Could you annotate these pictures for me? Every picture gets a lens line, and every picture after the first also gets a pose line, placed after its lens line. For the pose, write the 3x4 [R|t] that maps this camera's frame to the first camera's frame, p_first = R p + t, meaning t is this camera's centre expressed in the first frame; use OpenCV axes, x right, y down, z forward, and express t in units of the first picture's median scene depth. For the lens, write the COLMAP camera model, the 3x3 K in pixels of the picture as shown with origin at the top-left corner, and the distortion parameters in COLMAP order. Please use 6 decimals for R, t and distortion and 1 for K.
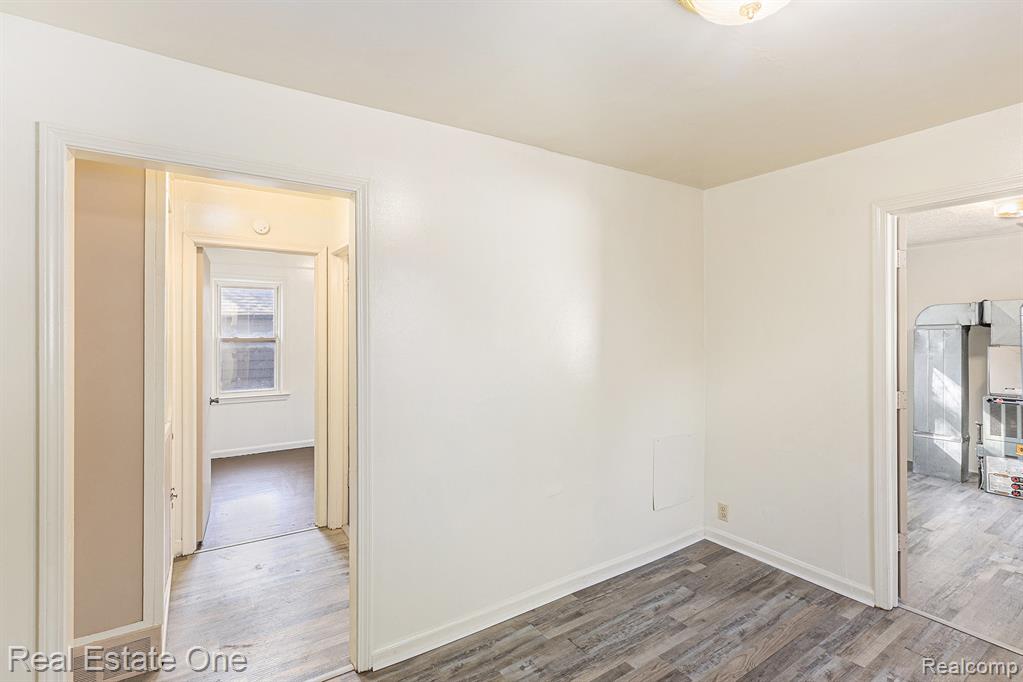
lens RADIAL K [[468.6, 0, 504.5], [0, 468.6, 339.3], [0, 0, 1]] dist [-0.001625, -0.000390]
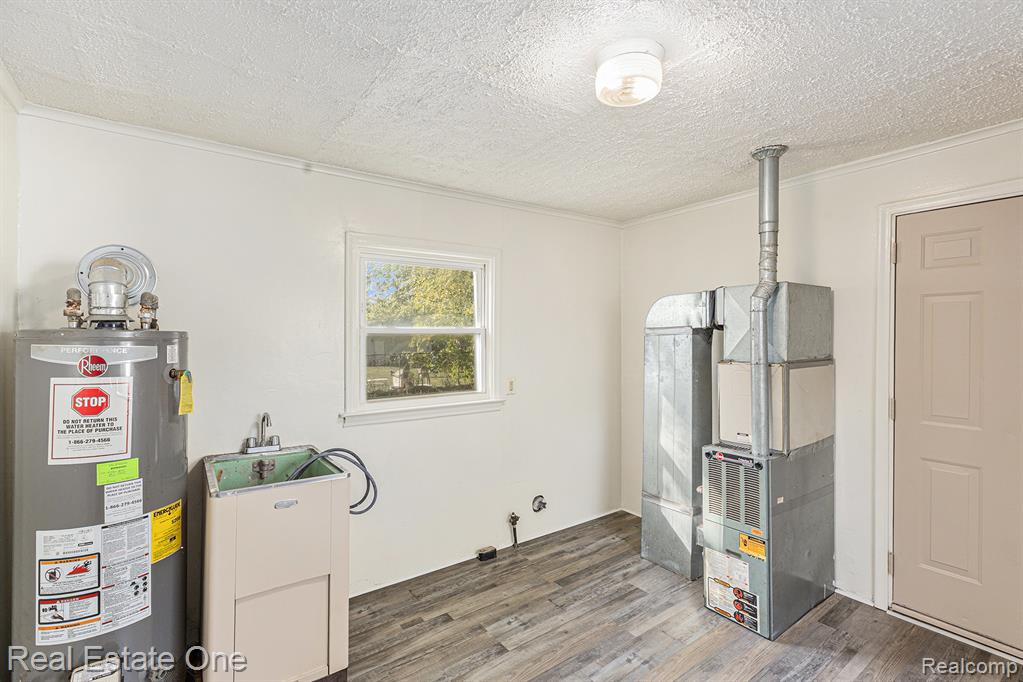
lens RADIAL K [[468.6, 0, 507.9], [0, 468.6, 339.0], [0, 0, 1]] dist [-0.001625, -0.000390]
pose [[0.998775, 0.005552, 0.049165, 0.714755], [-0.005450, 0.999983, -0.002206, -0.012583], [-0.049176, 0.001935, 0.998788, 0.396496]]
